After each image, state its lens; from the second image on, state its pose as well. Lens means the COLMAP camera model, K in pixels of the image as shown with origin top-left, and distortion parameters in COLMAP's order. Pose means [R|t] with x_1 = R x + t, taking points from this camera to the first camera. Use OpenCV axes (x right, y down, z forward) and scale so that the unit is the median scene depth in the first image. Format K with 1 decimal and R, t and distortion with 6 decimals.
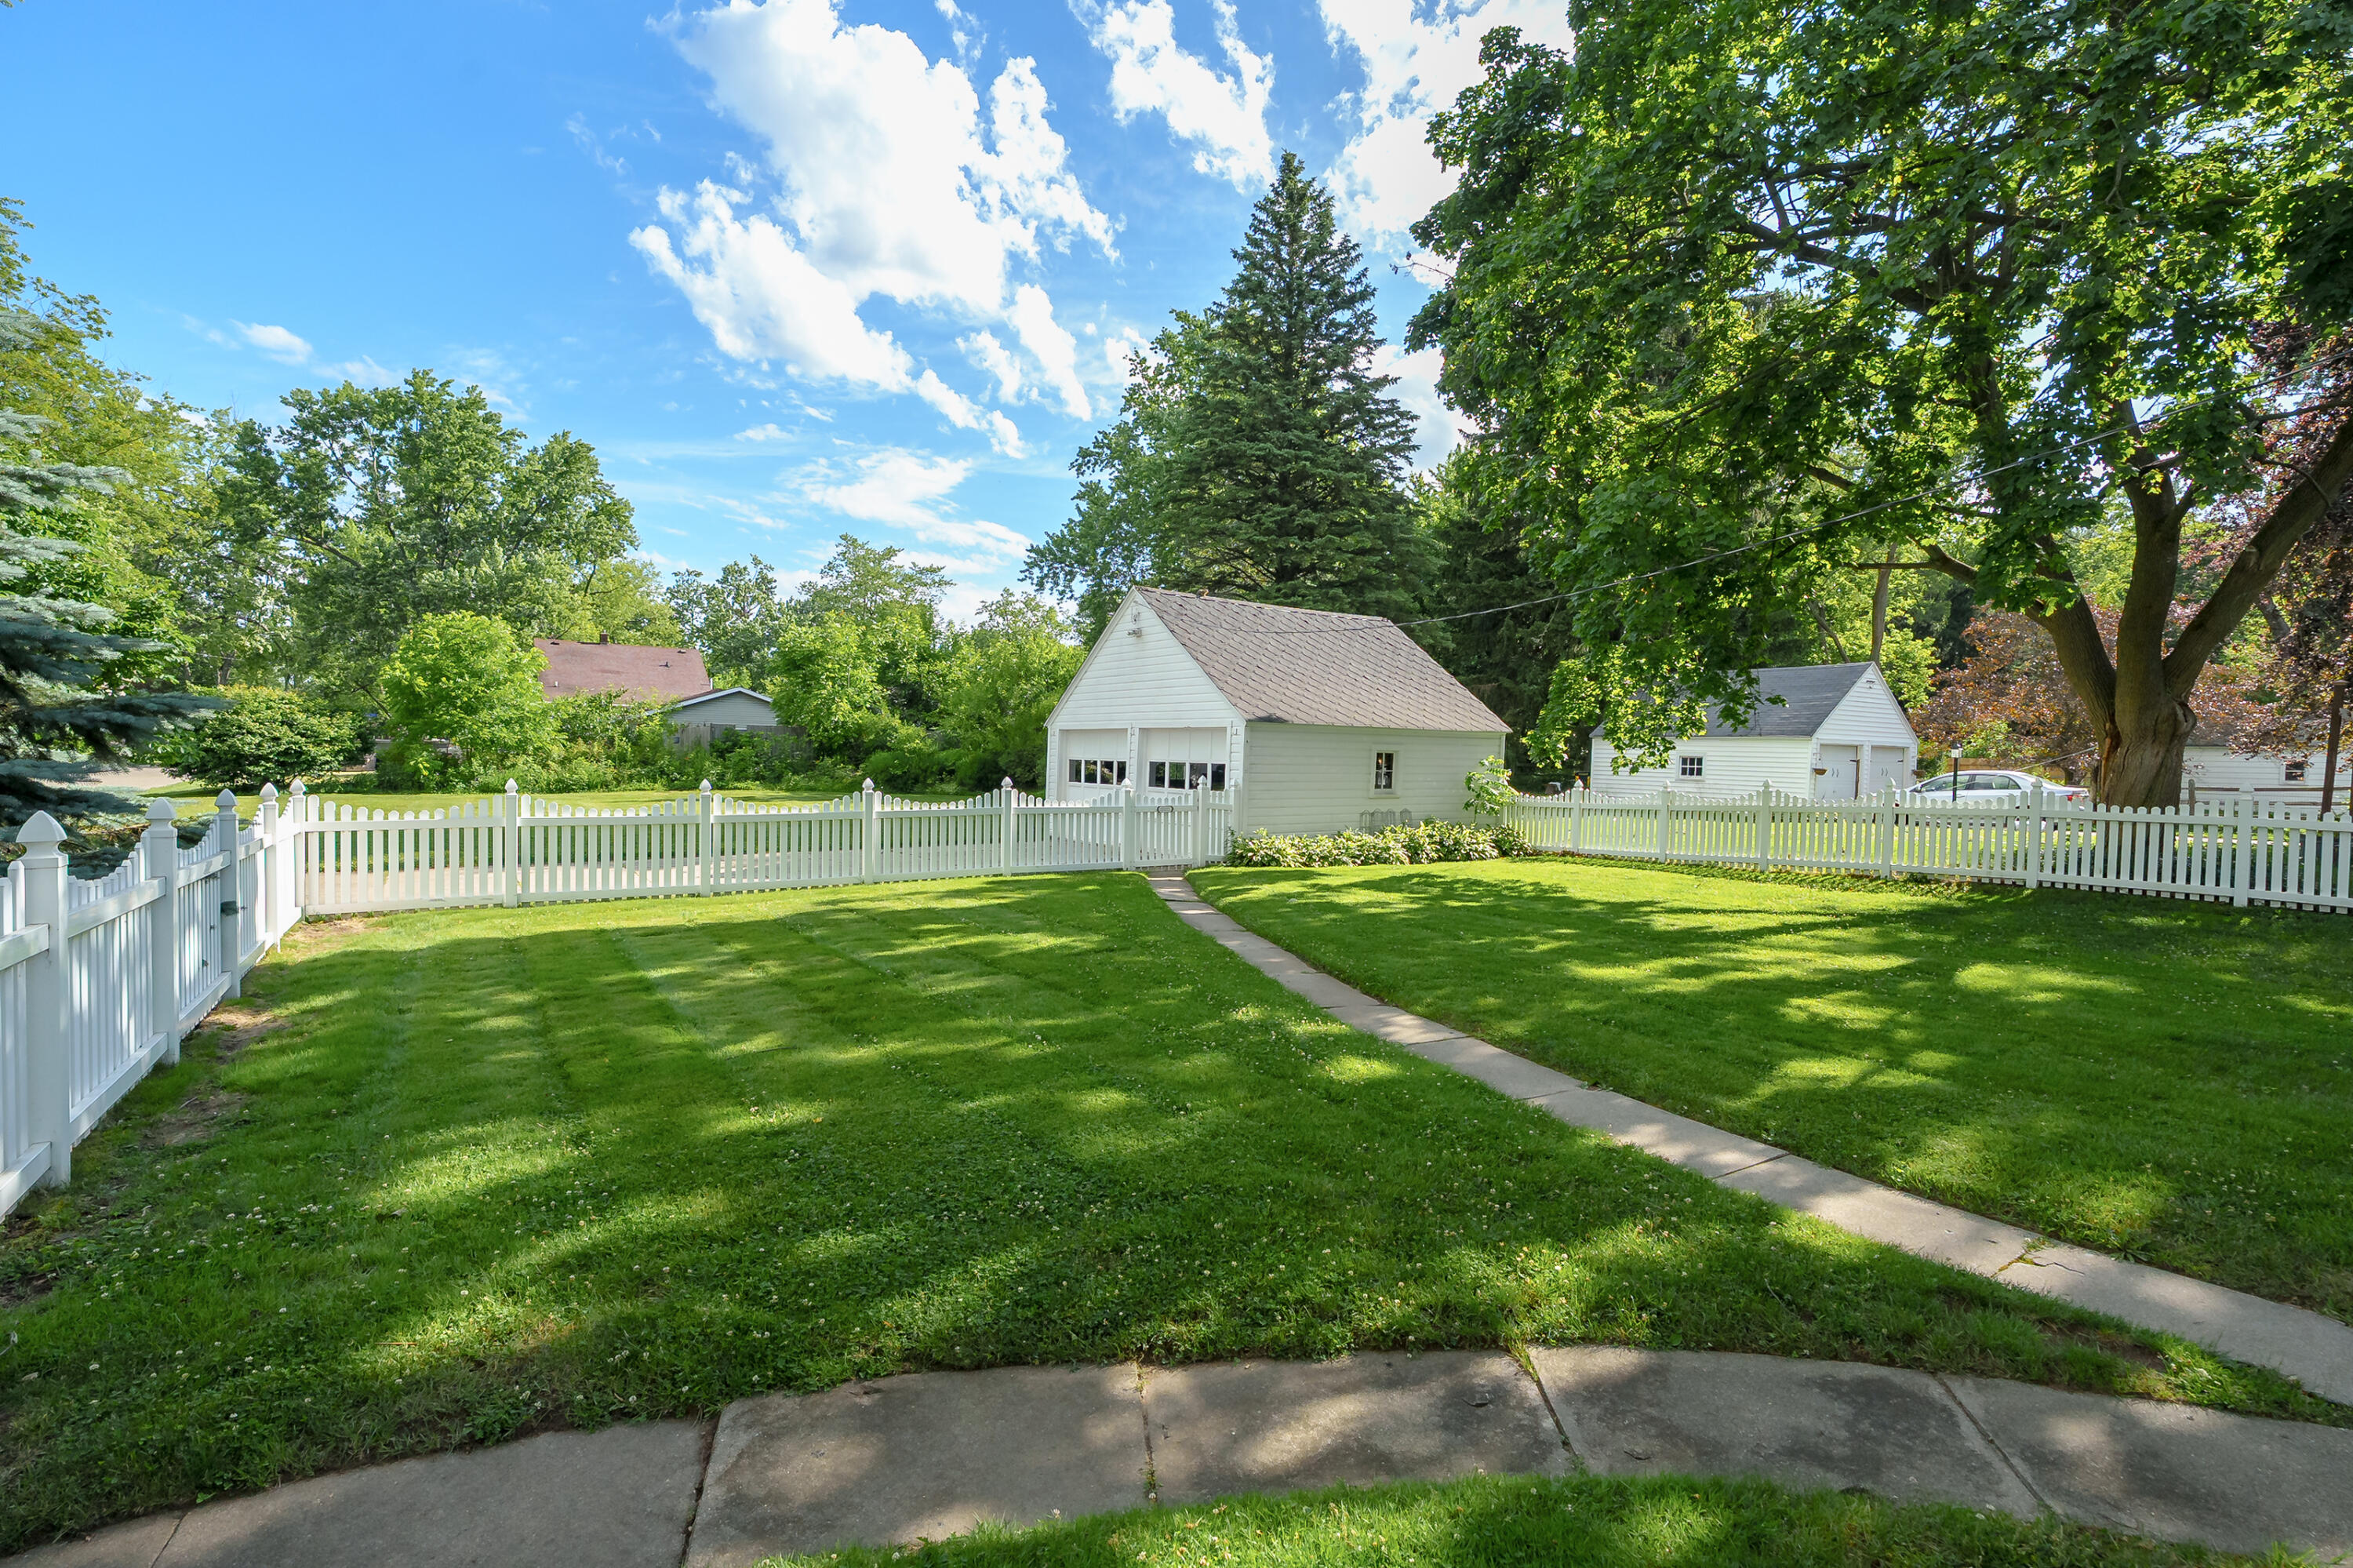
lens RADIAL K [[1075.9, 0, 1186.7], [0, 1075.9, 780.3], [0, 0, 1]] dist [-0.002398, 0.002399]
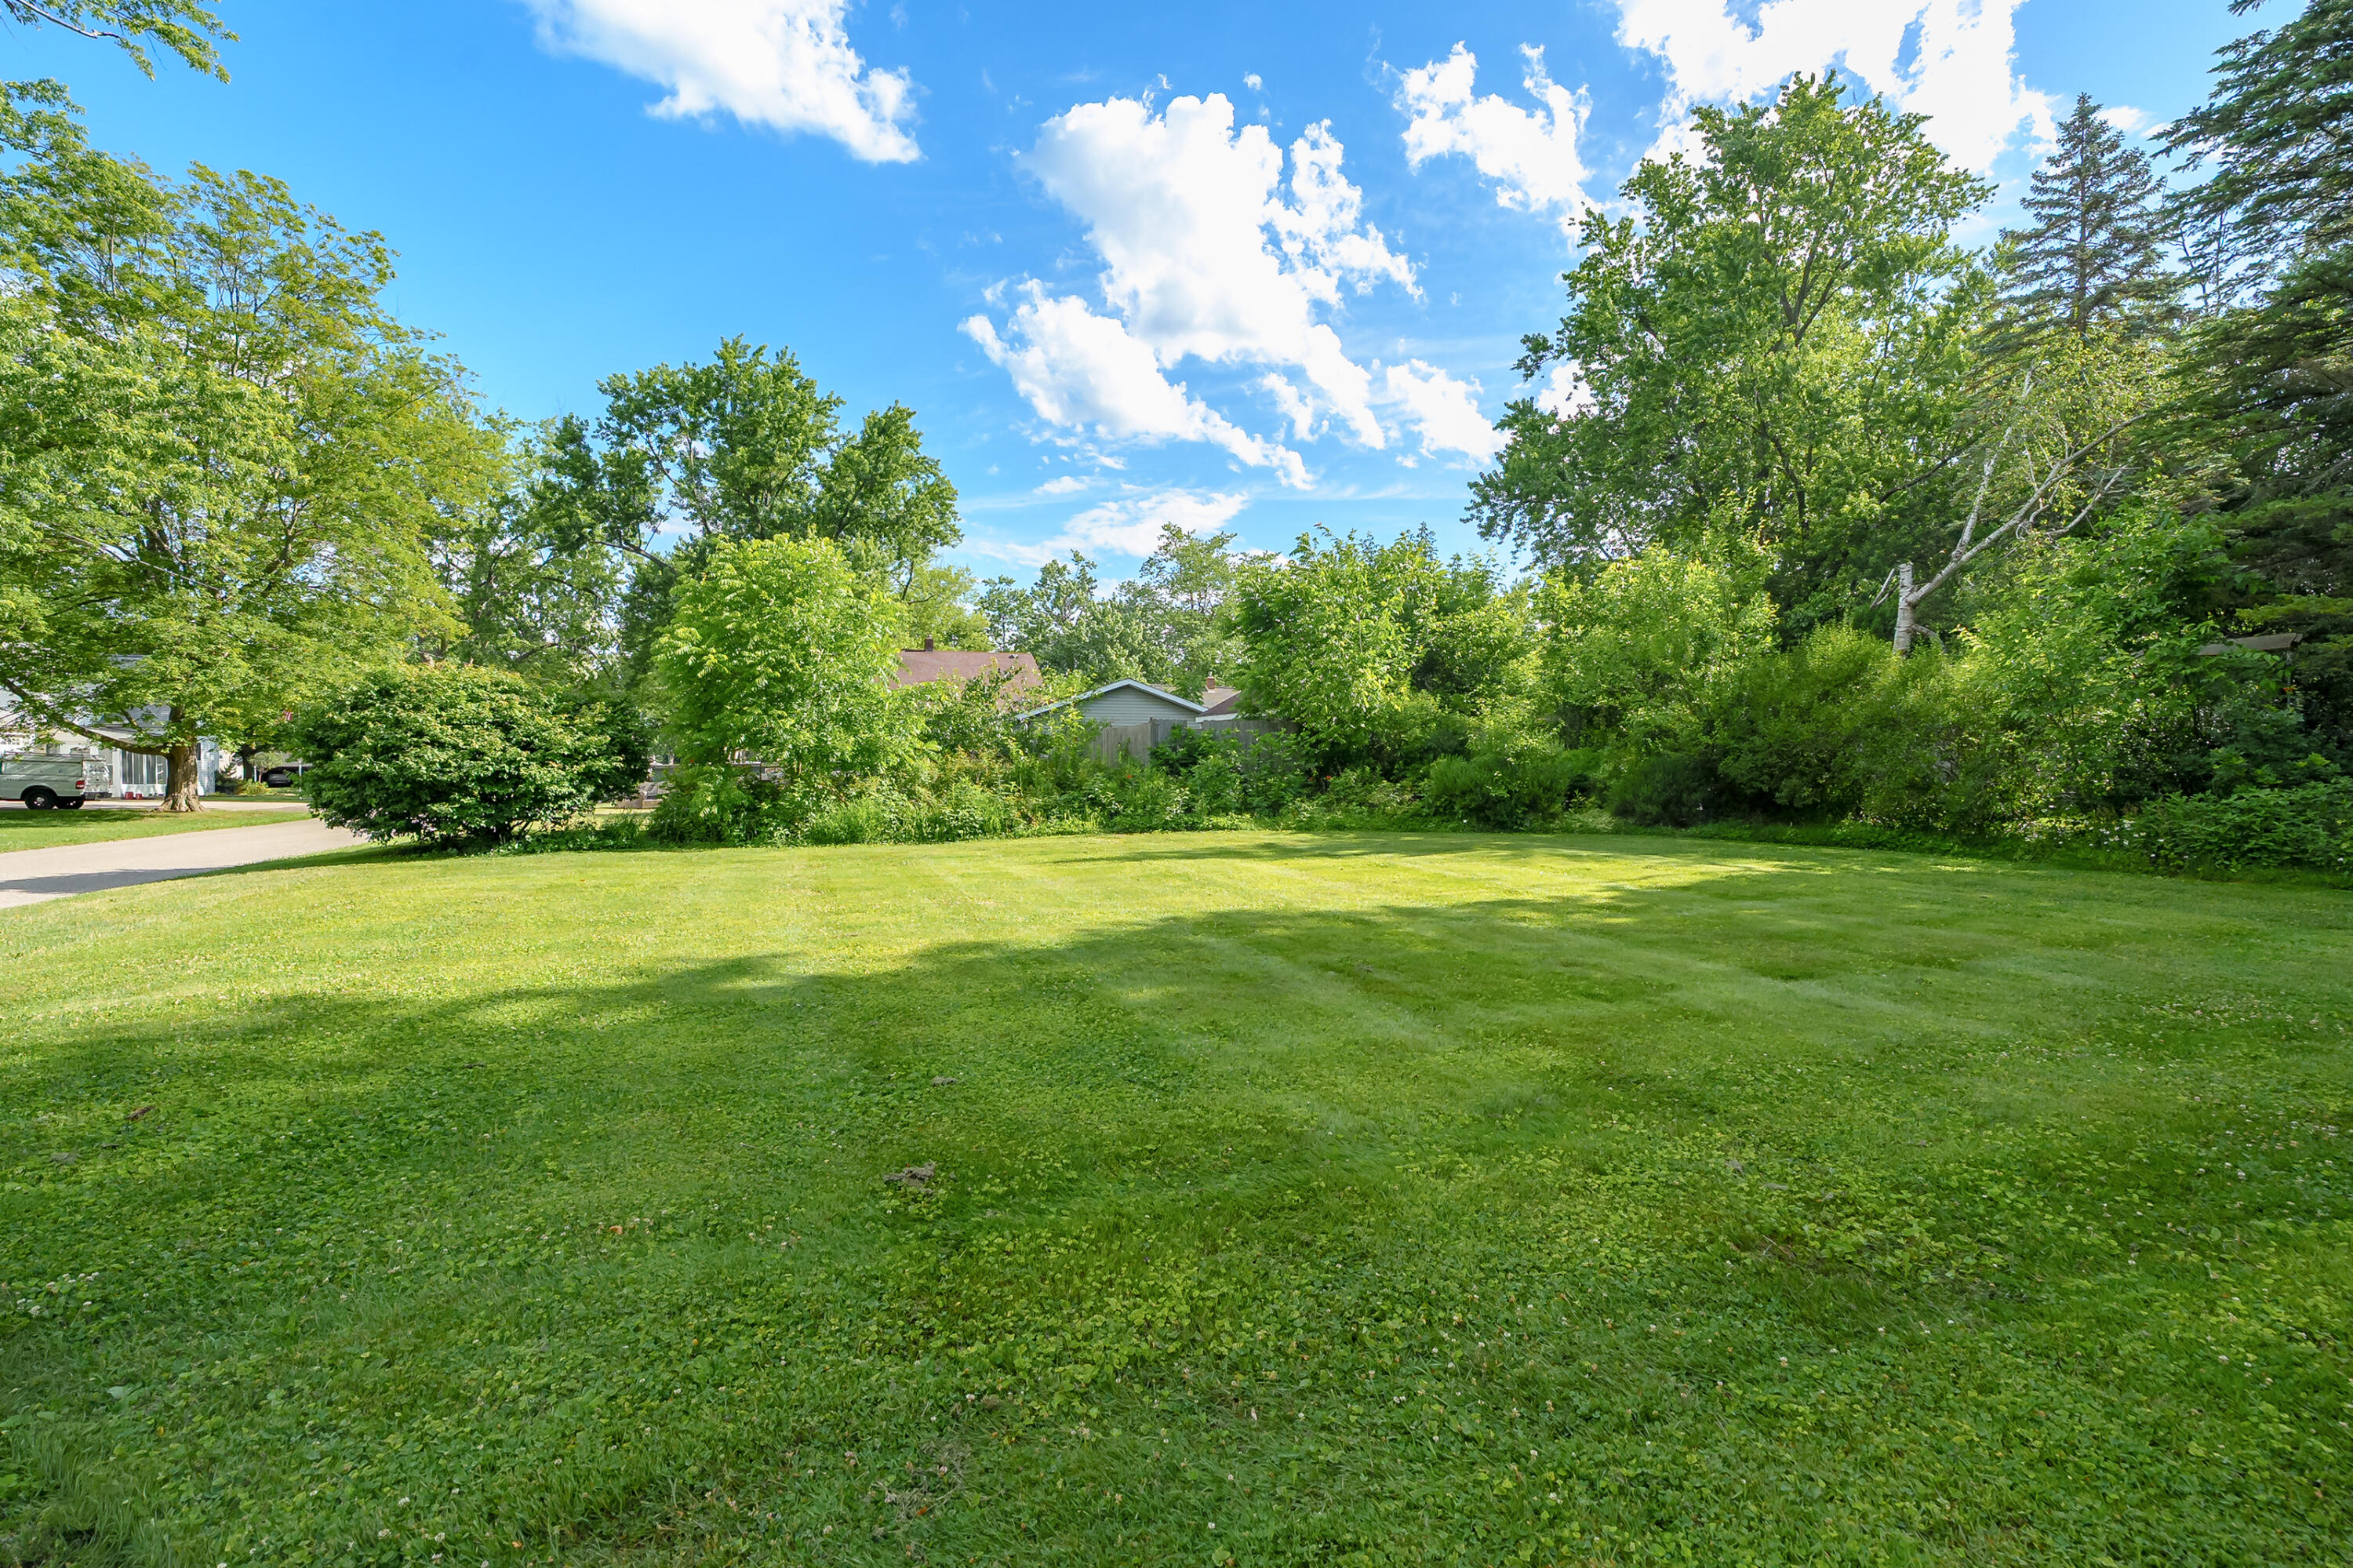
lens RADIAL K [[1075.9, 0, 1174.2], [0, 1075.9, 799.6], [0, 0, 1]] dist [-0.002398, 0.002399]
pose [[0.969608, -0.019232, -0.243906, -0.171819], [0.018892, 0.999815, -0.003730, -0.003095], [0.243933, -0.000991, 0.969792, 0.256596]]
